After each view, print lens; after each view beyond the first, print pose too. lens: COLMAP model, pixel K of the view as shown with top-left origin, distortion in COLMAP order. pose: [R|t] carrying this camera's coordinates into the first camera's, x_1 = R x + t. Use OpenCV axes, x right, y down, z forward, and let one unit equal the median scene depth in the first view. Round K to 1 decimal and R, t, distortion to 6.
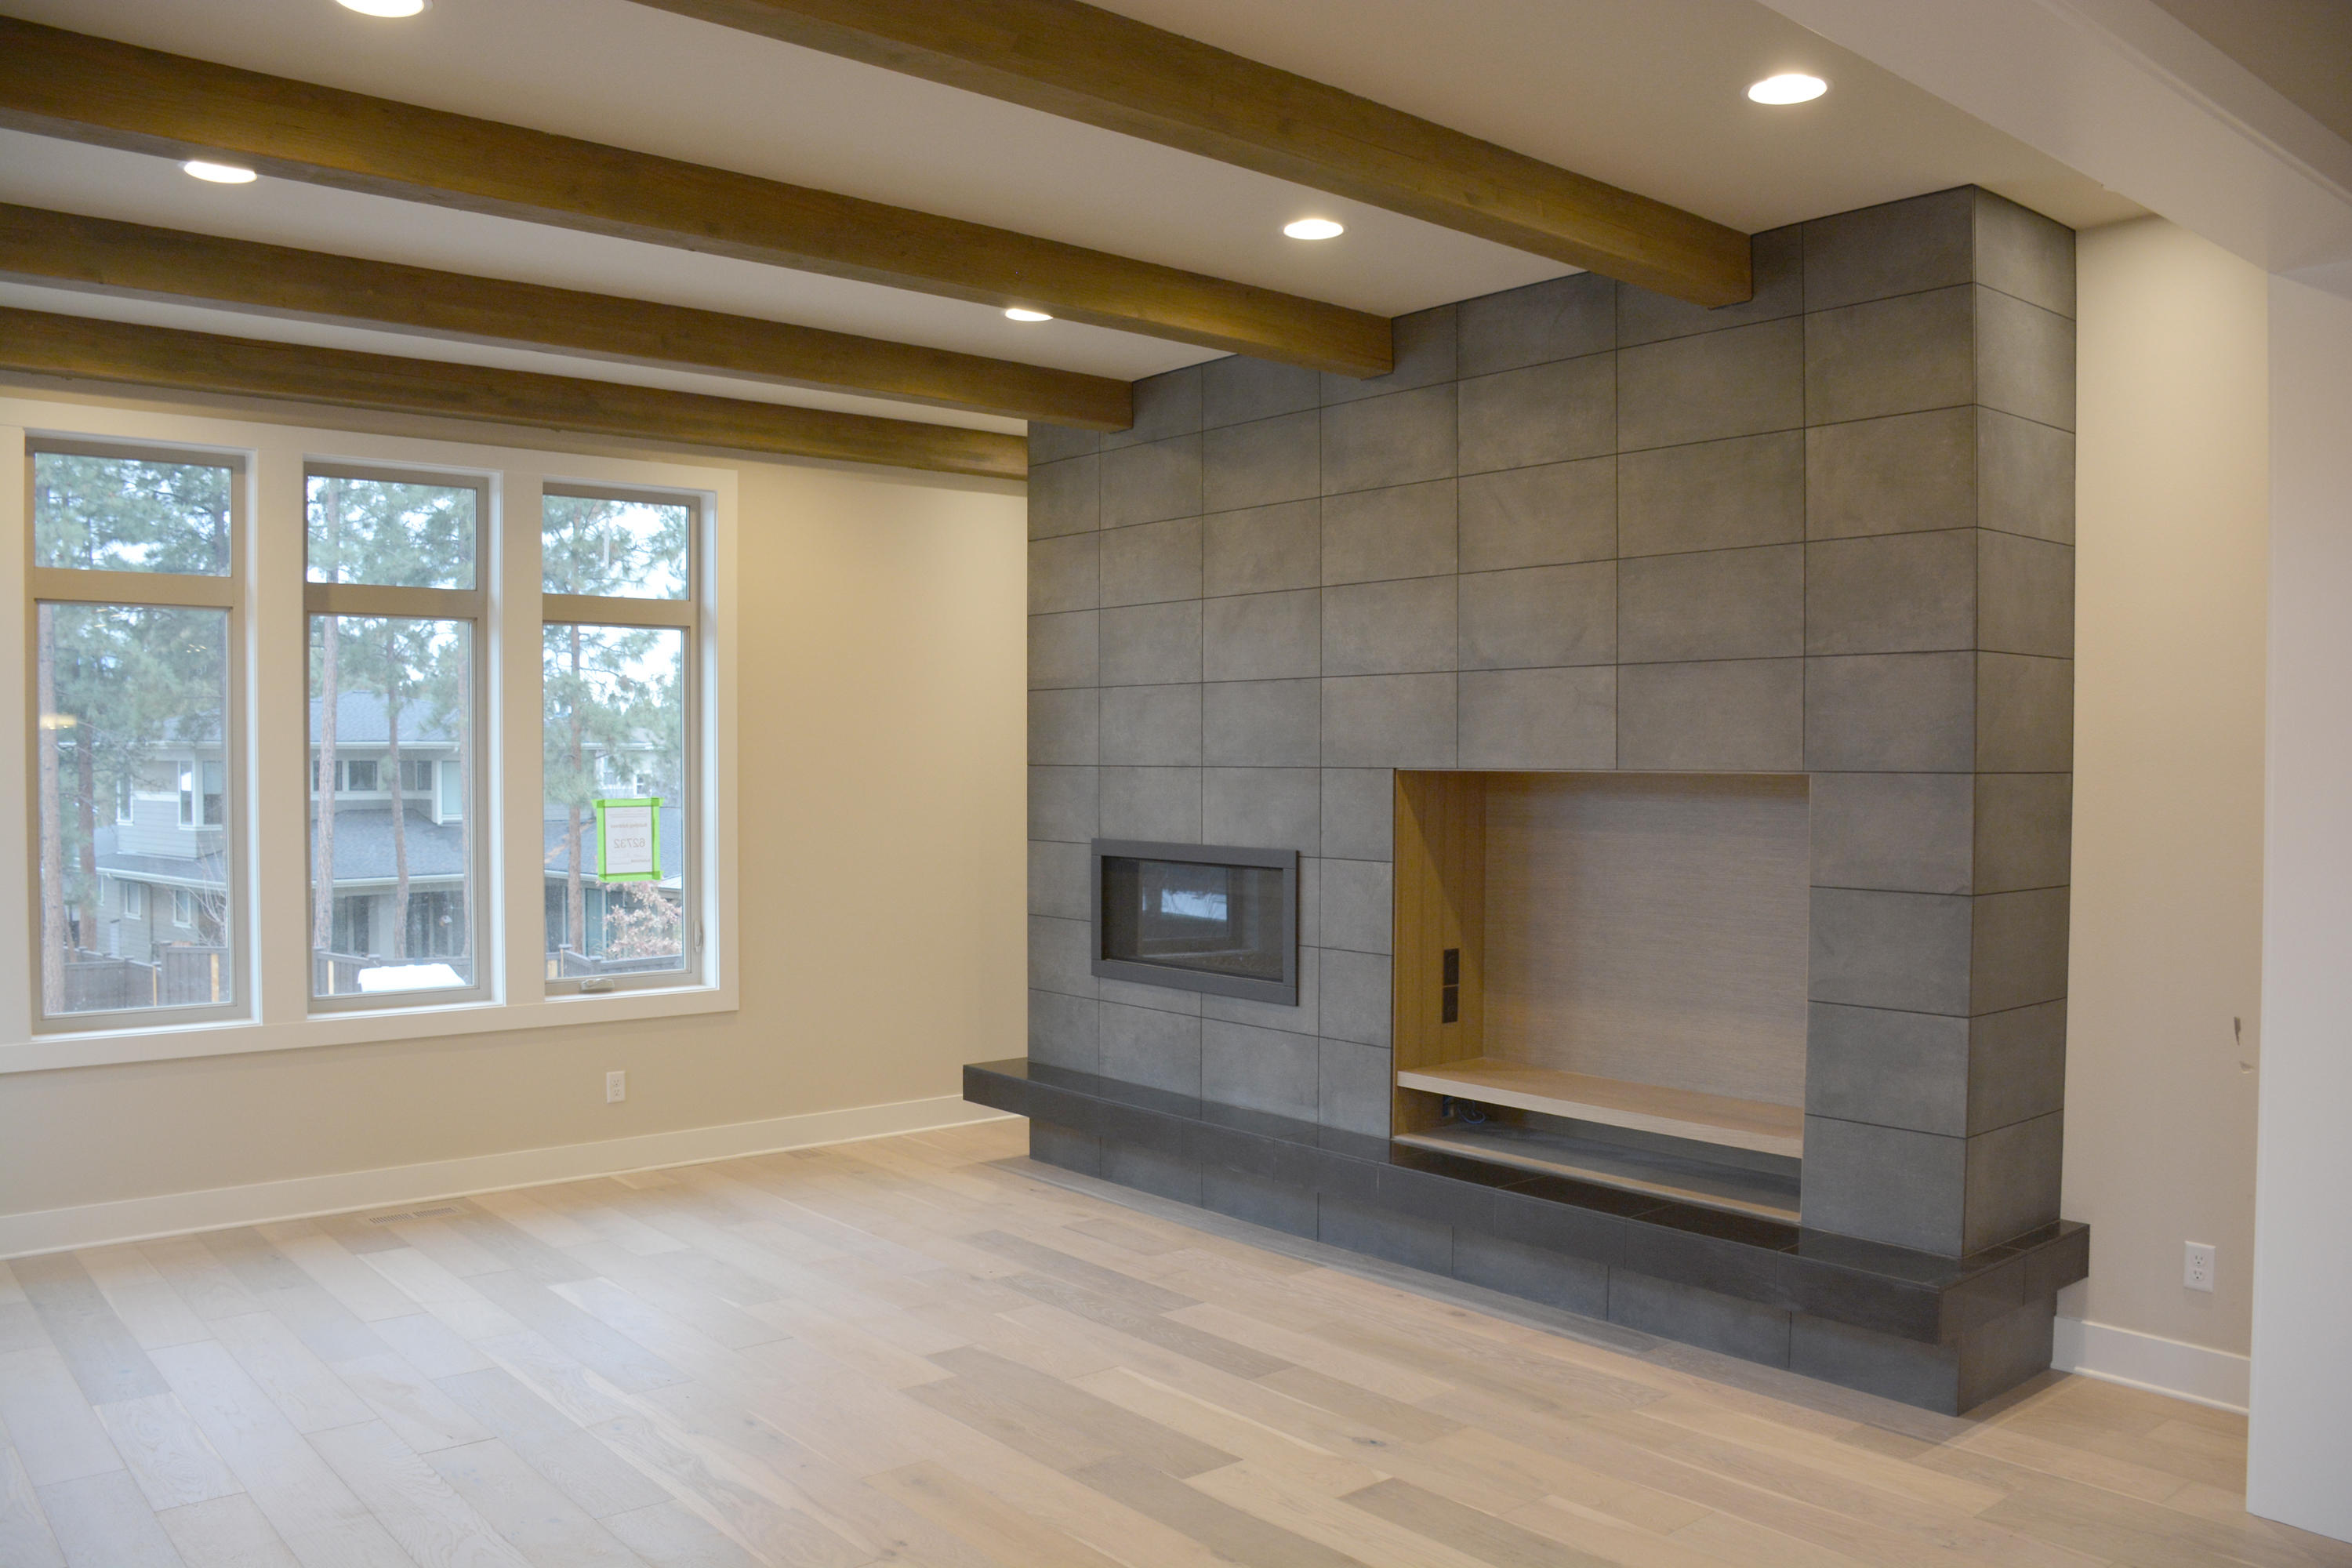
lens RADIAL K [[1831.5, 0, 1158.8], [0, 1831.5, 808.0], [0, 0, 1]] dist [-0.147151, 0.077251]
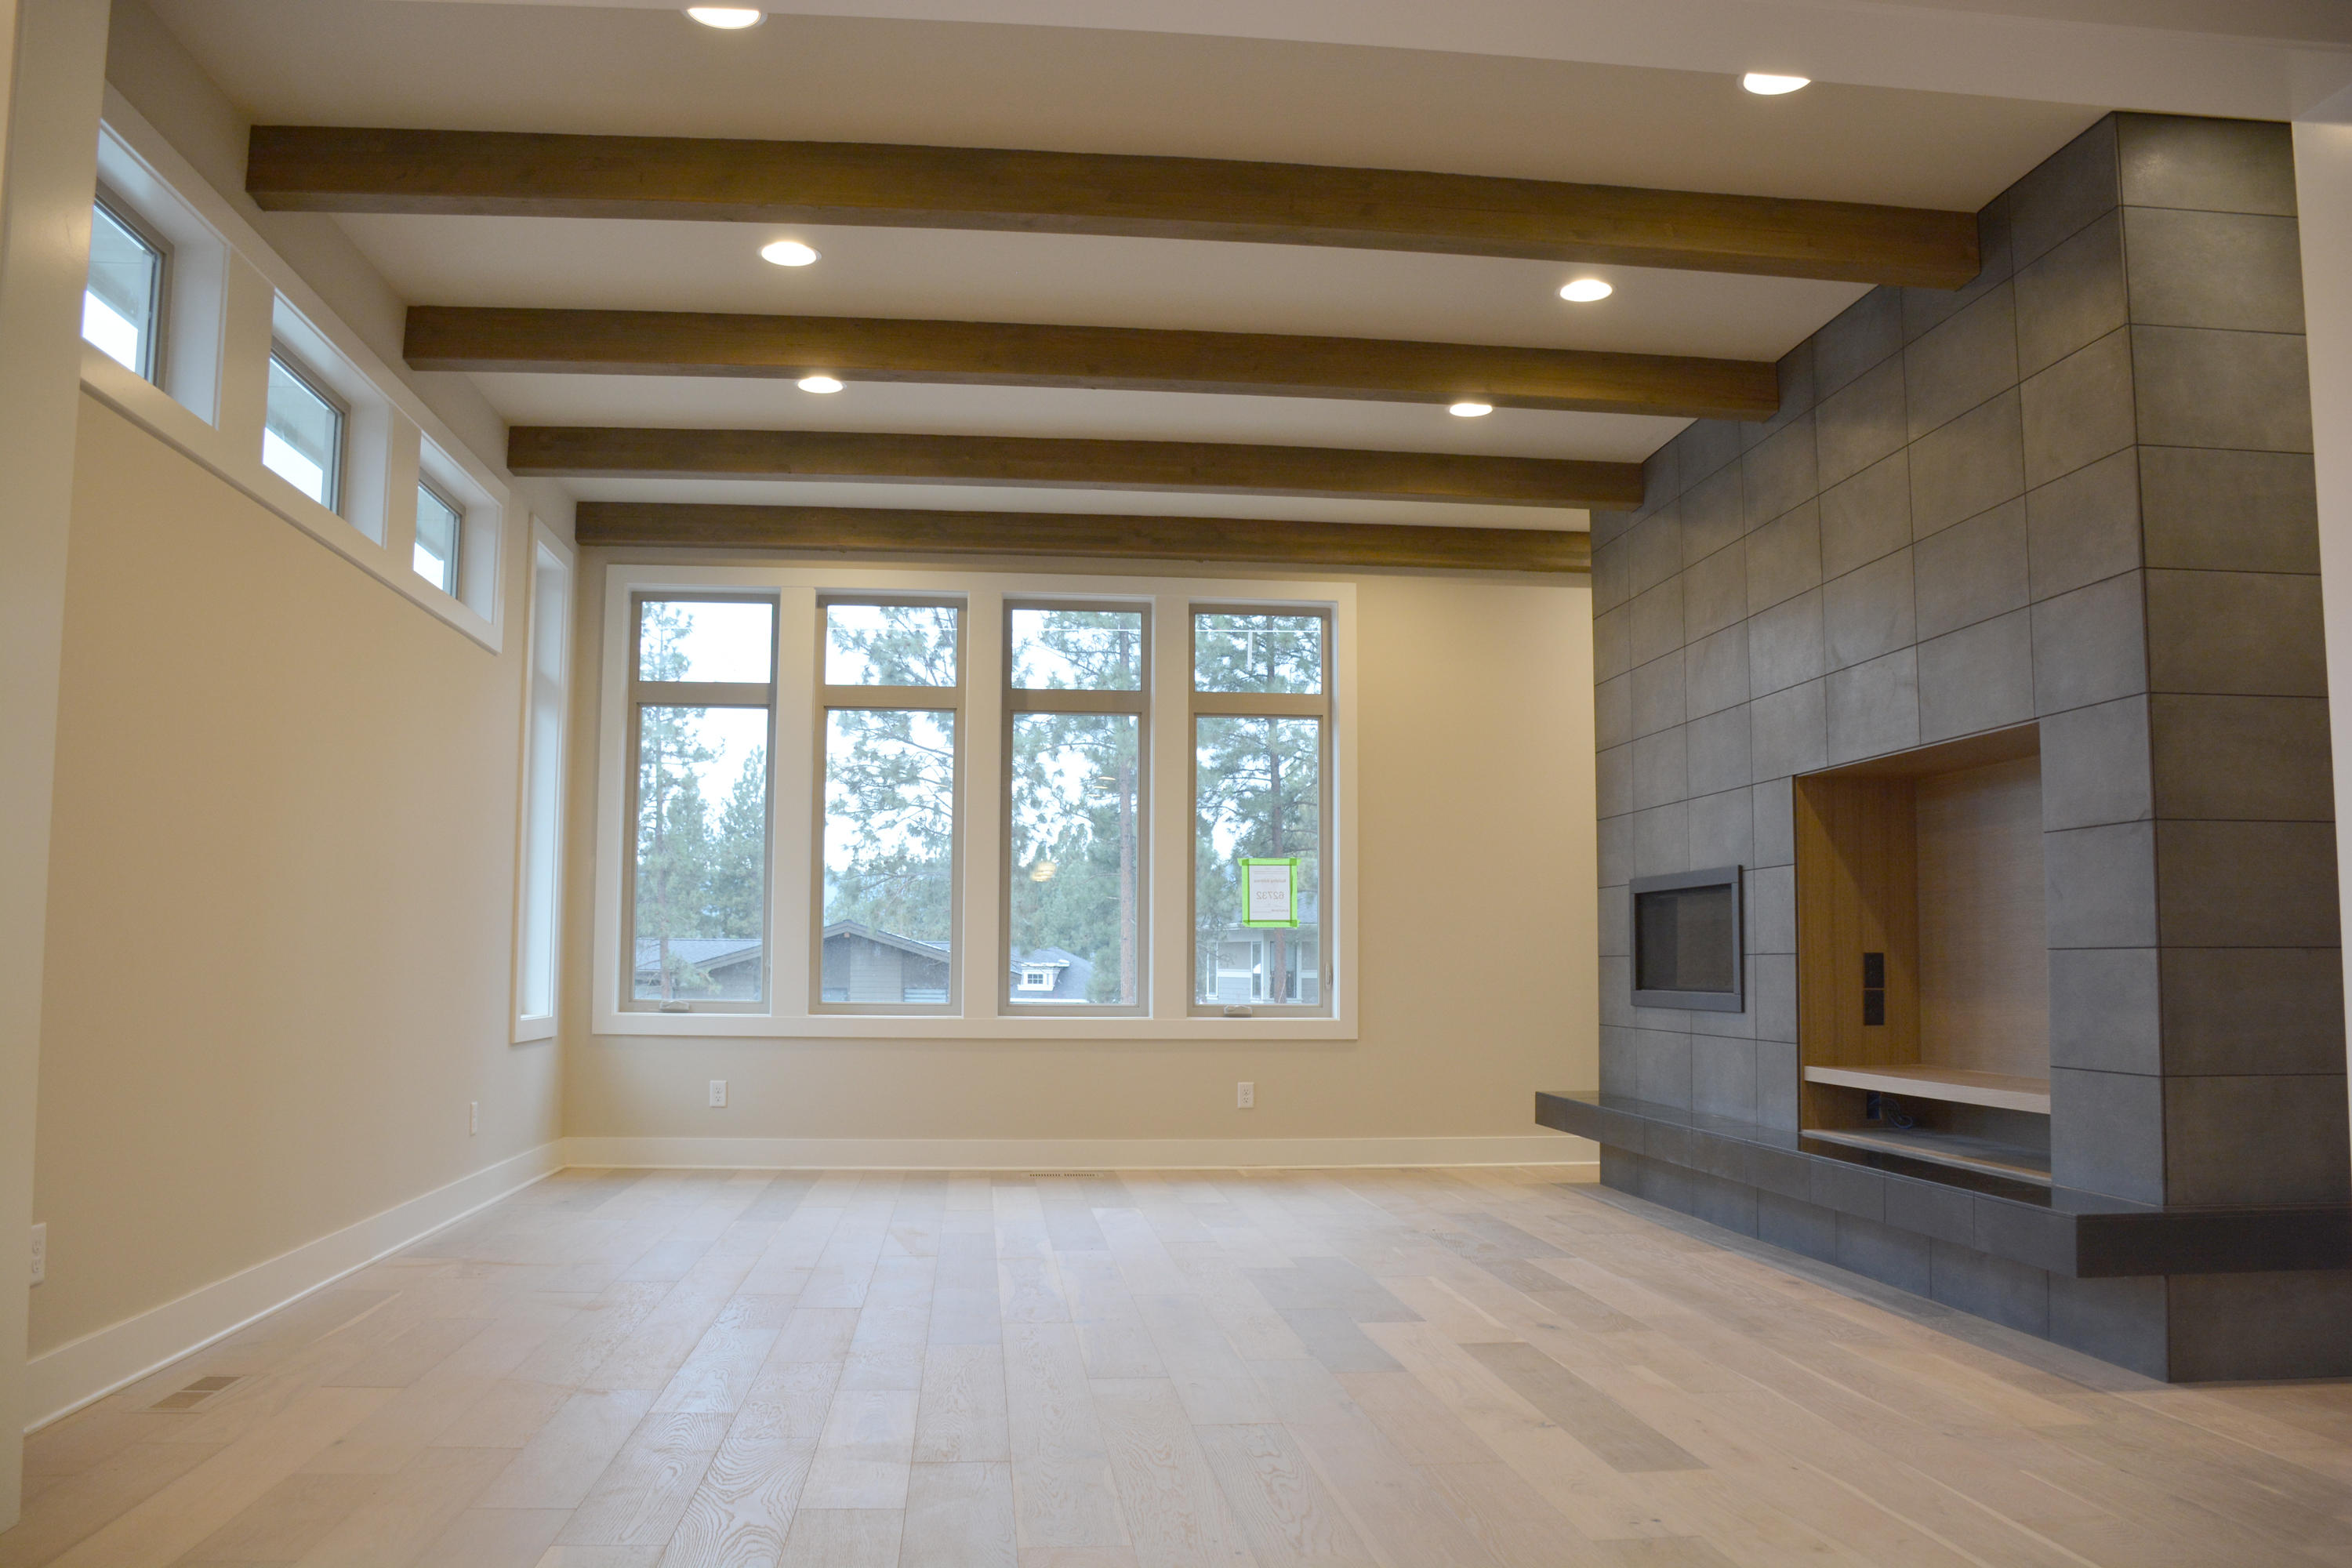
lens RADIAL K [[1831.5, 0, 1158.8], [0, 1831.5, 808.0], [0, 0, 1]] dist [-0.147151, 0.077251]
pose [[0.828344, -0.044437, -0.558455, 0.384242], [-0.019265, 0.994000, -0.107668, 0.110046], [0.559889, 0.099945, 0.822518, -0.057026]]
